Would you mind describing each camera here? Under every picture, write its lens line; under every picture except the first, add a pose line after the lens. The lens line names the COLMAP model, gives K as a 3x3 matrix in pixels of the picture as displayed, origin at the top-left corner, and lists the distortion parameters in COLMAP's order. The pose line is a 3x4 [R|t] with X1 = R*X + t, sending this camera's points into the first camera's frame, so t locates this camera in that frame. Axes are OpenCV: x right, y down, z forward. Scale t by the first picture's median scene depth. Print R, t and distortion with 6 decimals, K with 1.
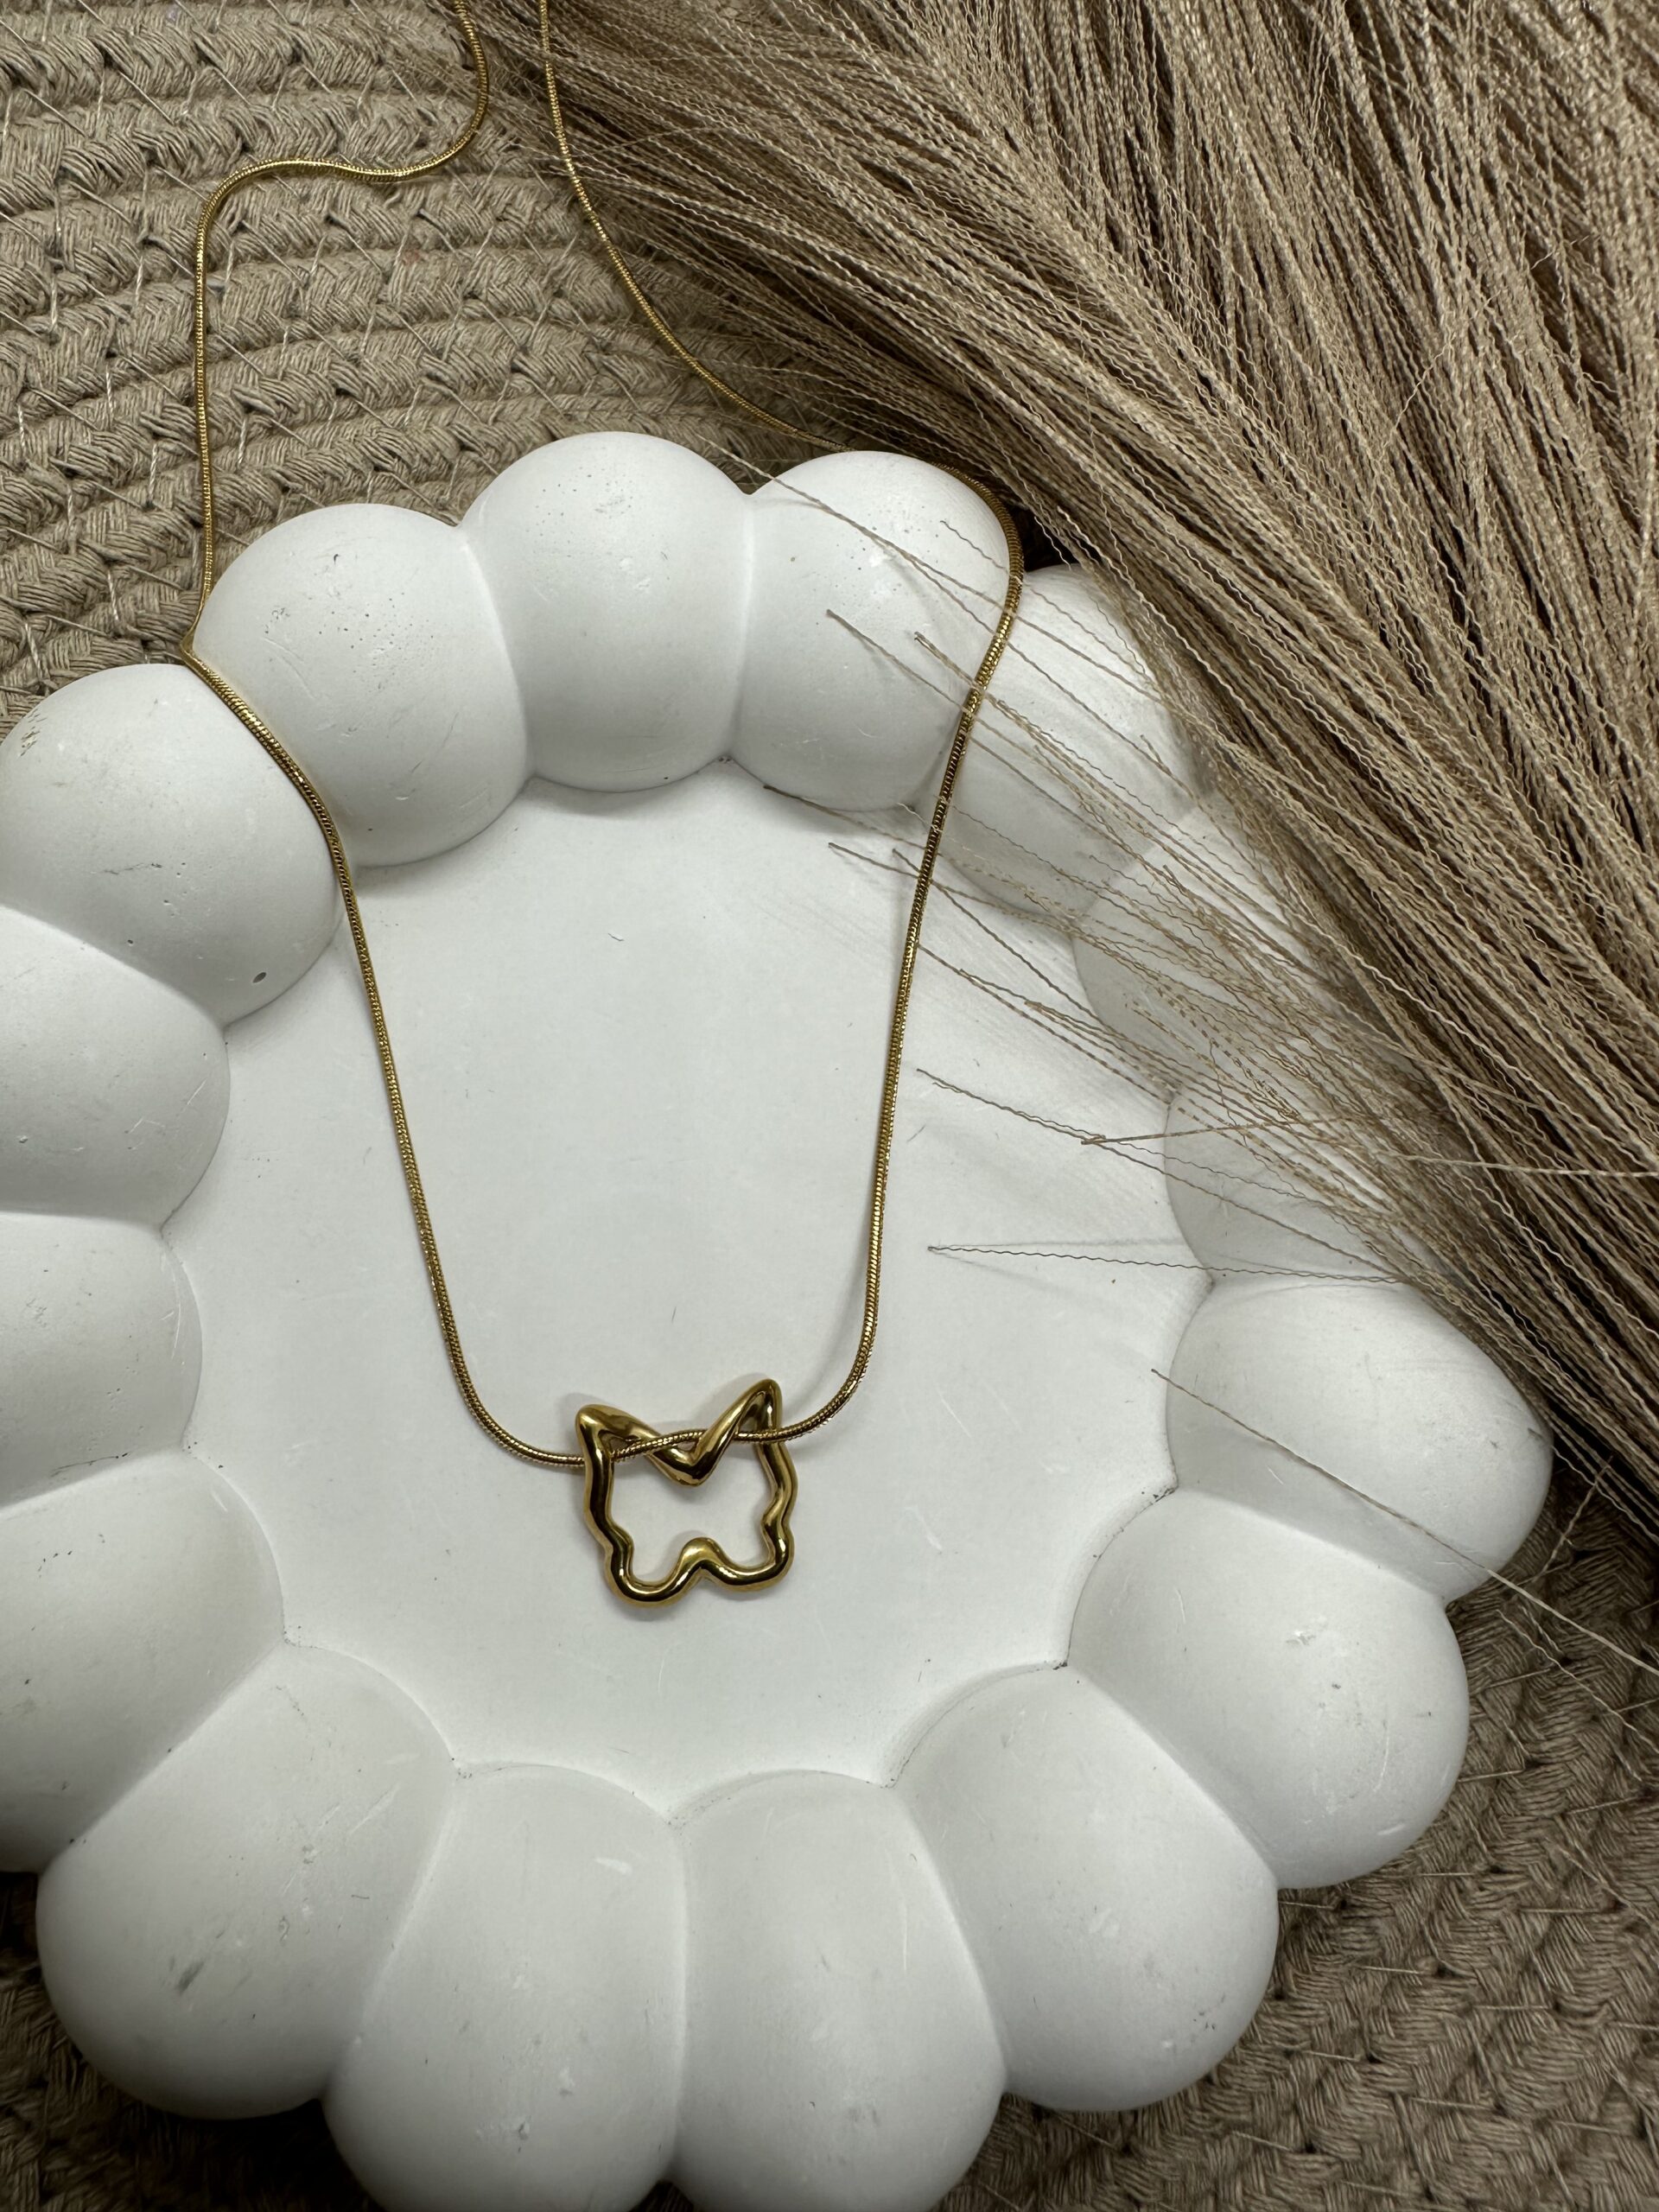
lens RADIAL K [[1588.1, 0, 687.6], [0, 1588.1, 1041.5], [0, 0, 1]] dist [-0.007207, 0.000624]
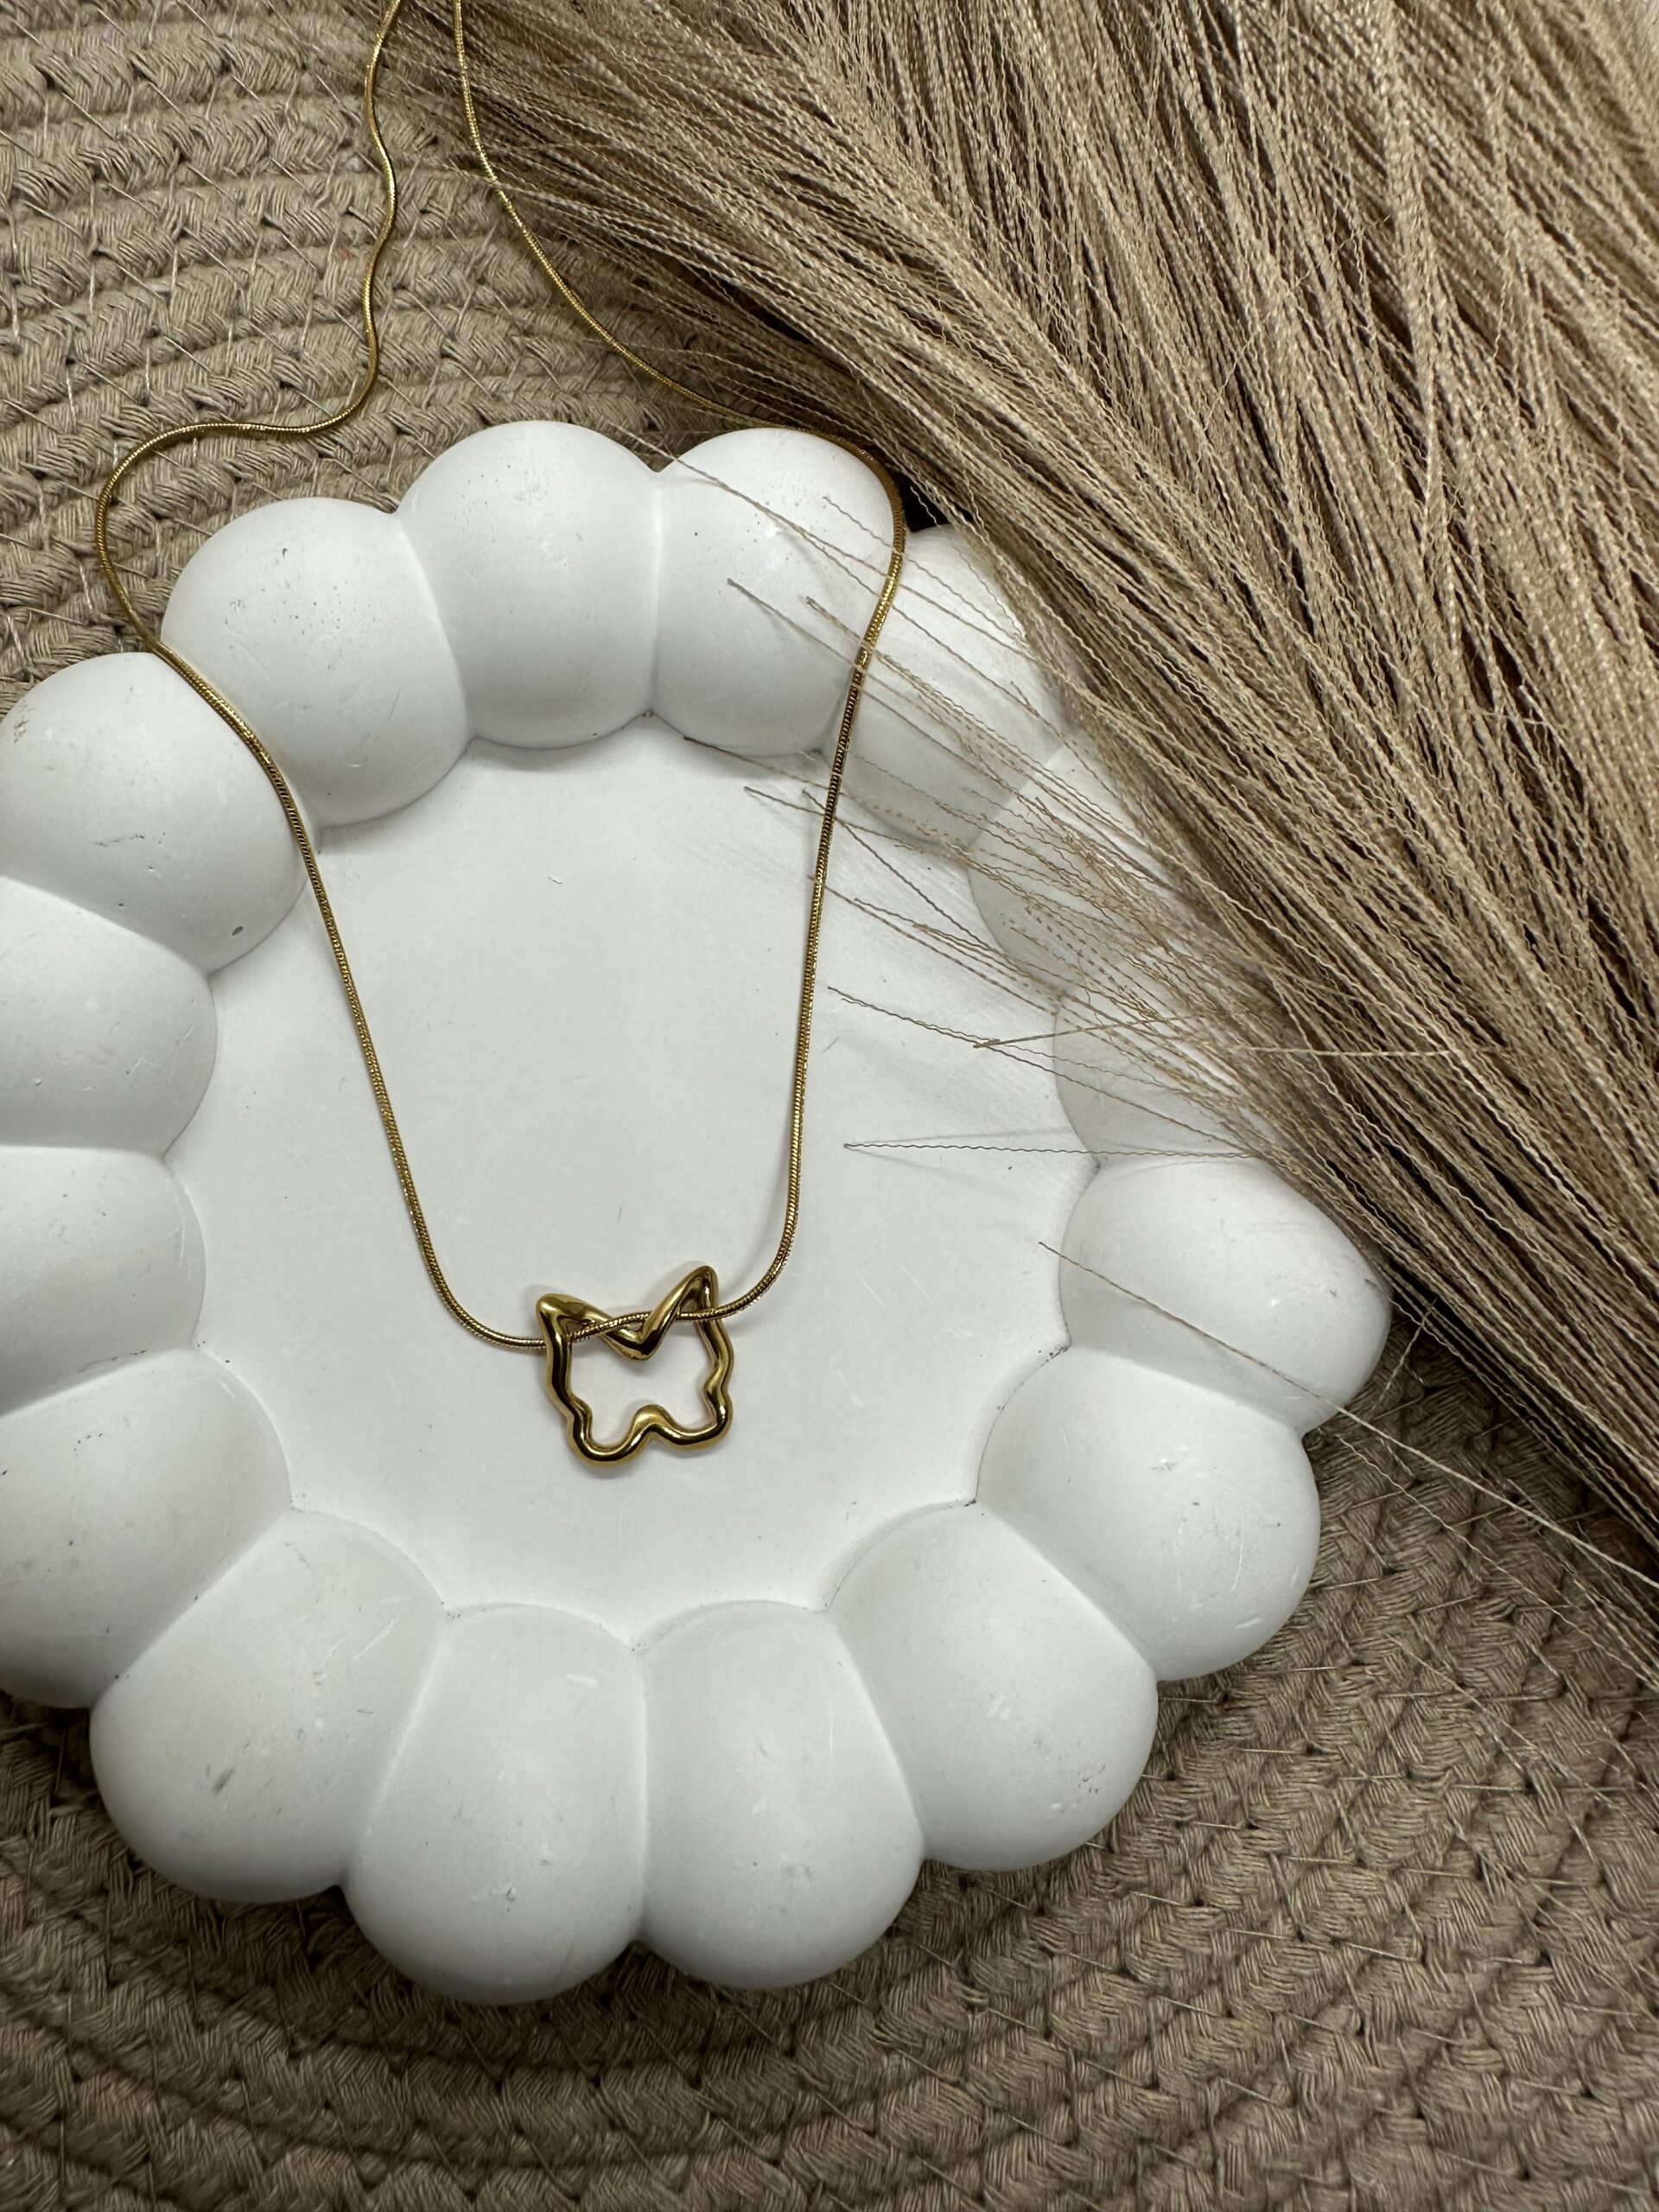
lens RADIAL K [[1588.1, 0, 687.6], [0, 1588.1, 1041.5], [0, 0, 1]] dist [-0.007207, 0.000624]
pose [[0.999097, -0.042424, 0.002268, 0.042162], [0.042260, 0.997881, 0.049464, -0.004138], [-0.004362, -0.049324, 0.998773, -0.125811]]
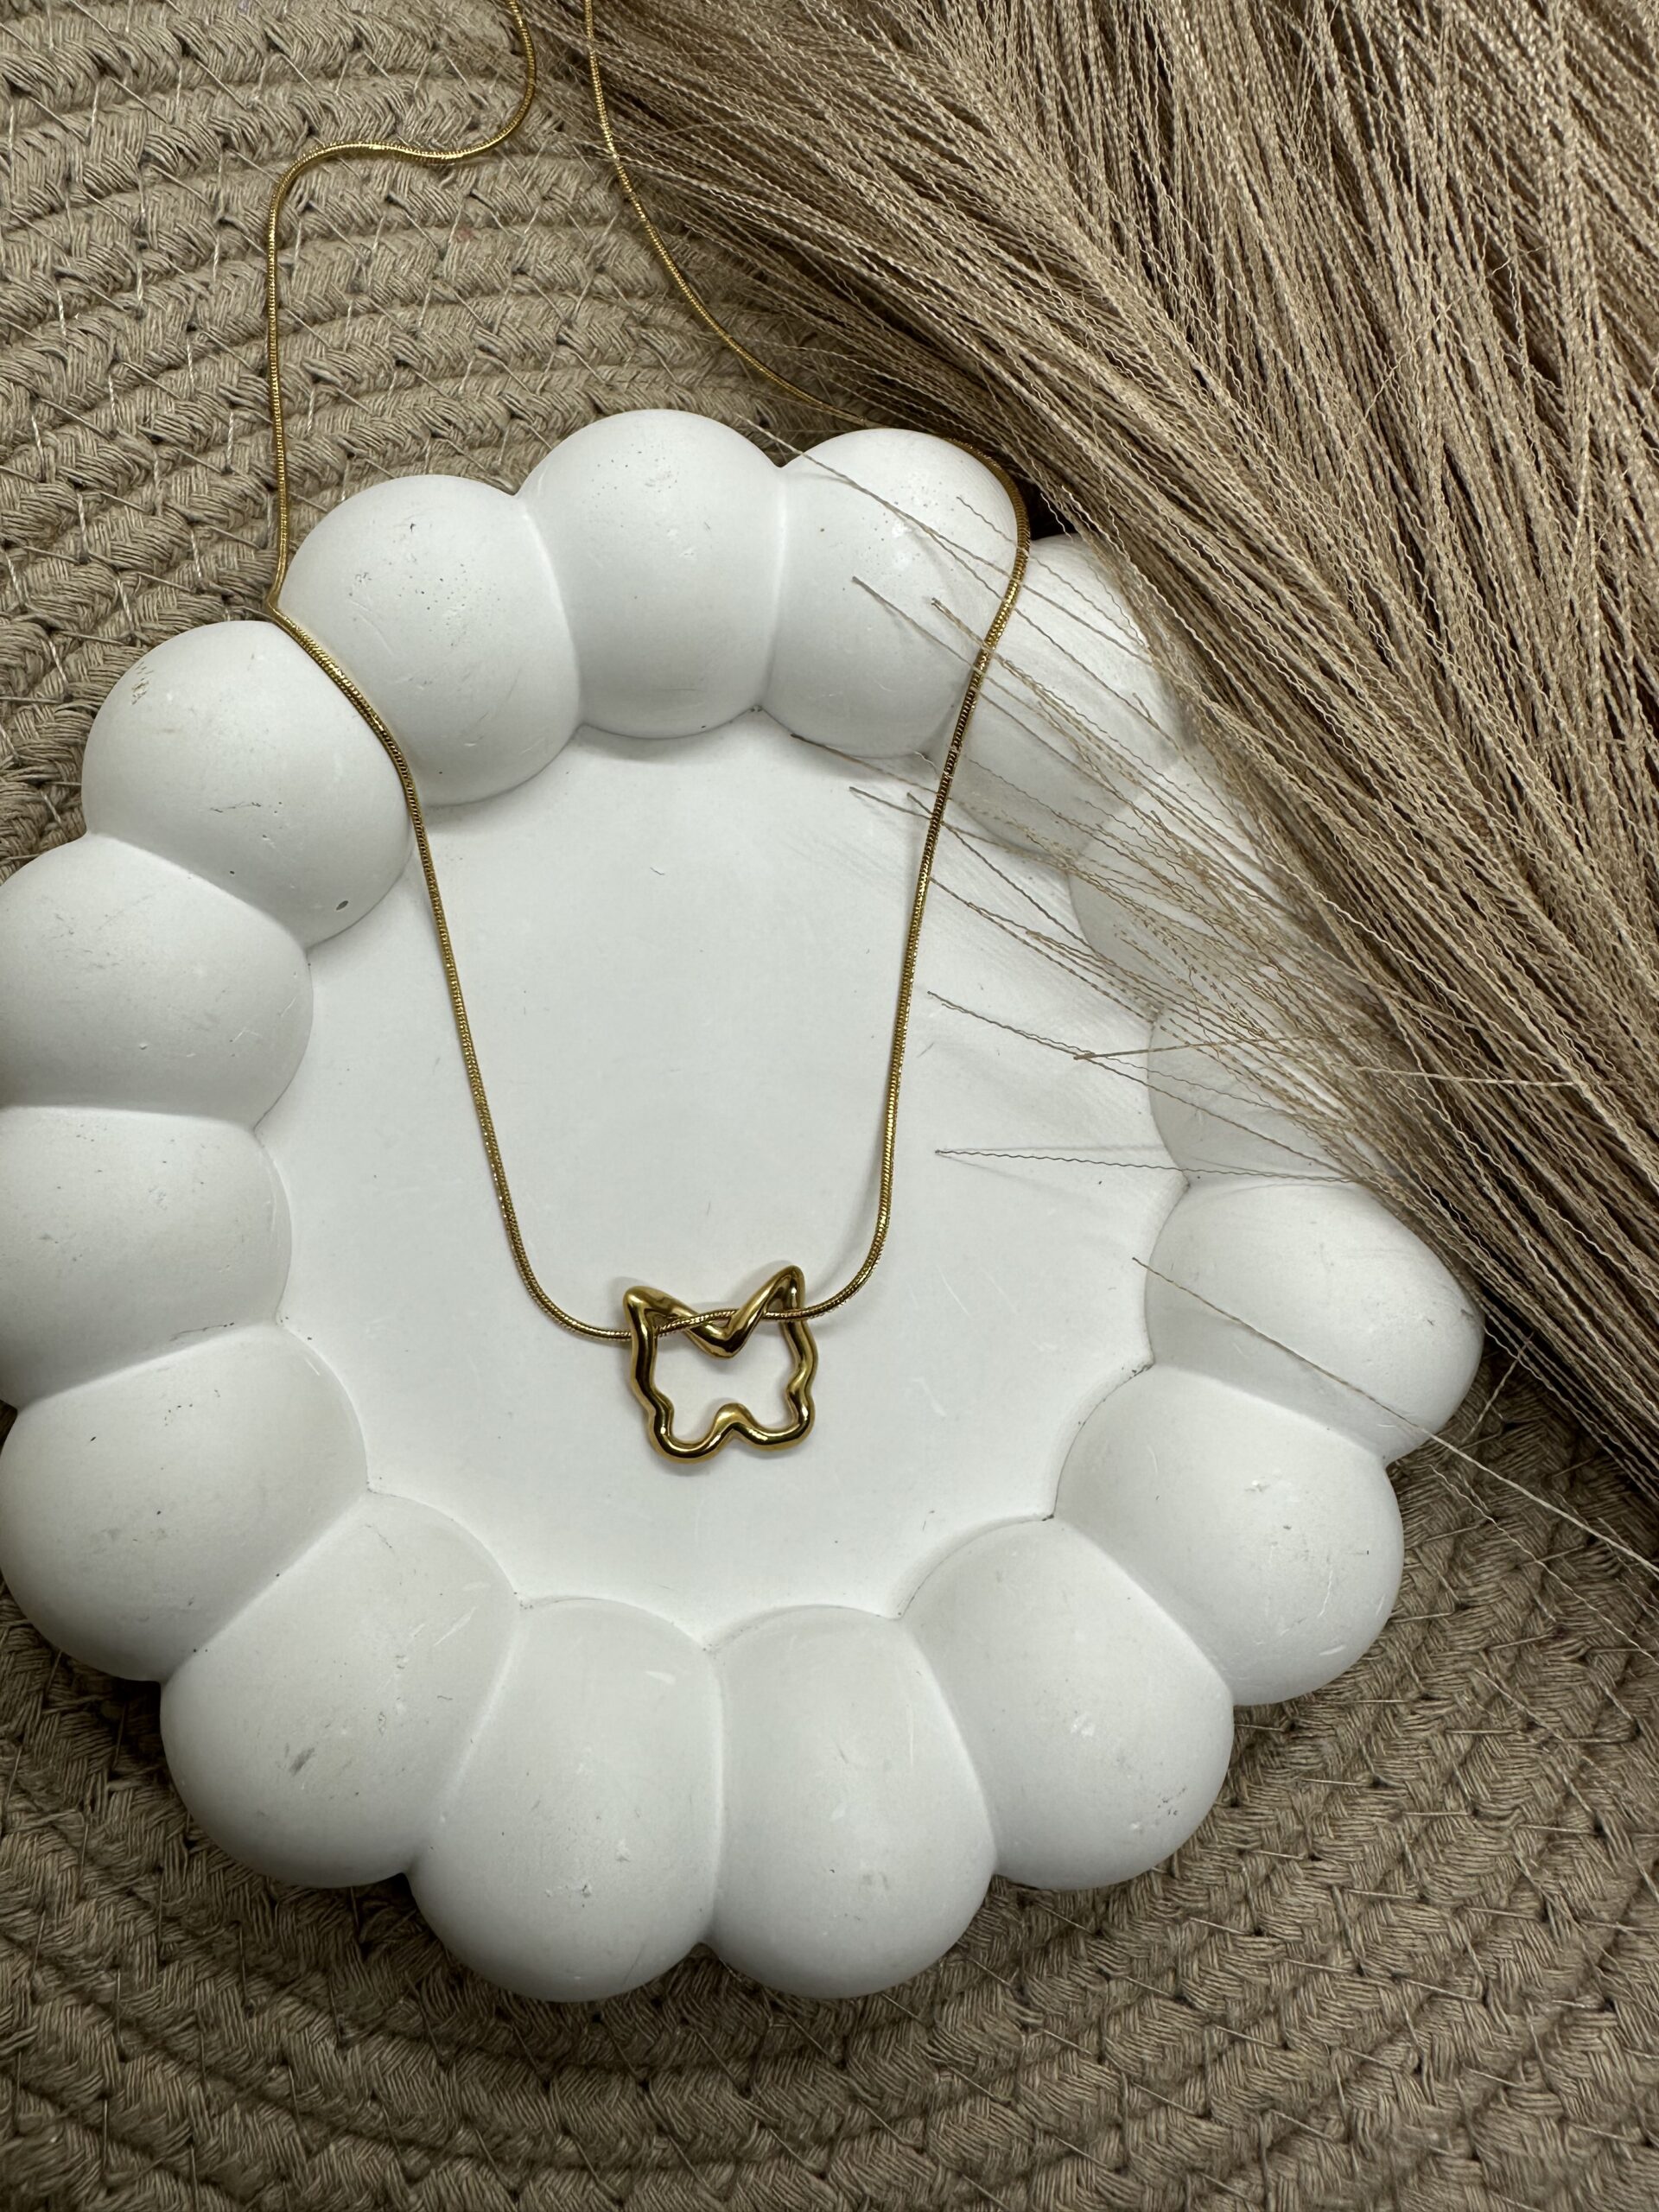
lens RADIAL K [[1588.1, 0, 687.6], [0, 1588.1, 1041.5], [0, 0, 1]] dist [-0.007207, 0.000624]
pose [[0.999963, 0.006208, 0.005871, -0.031508], [-0.006449, 0.999099, 0.041954, 0.006806], [-0.005605, -0.041991, 0.999102, -0.118960]]
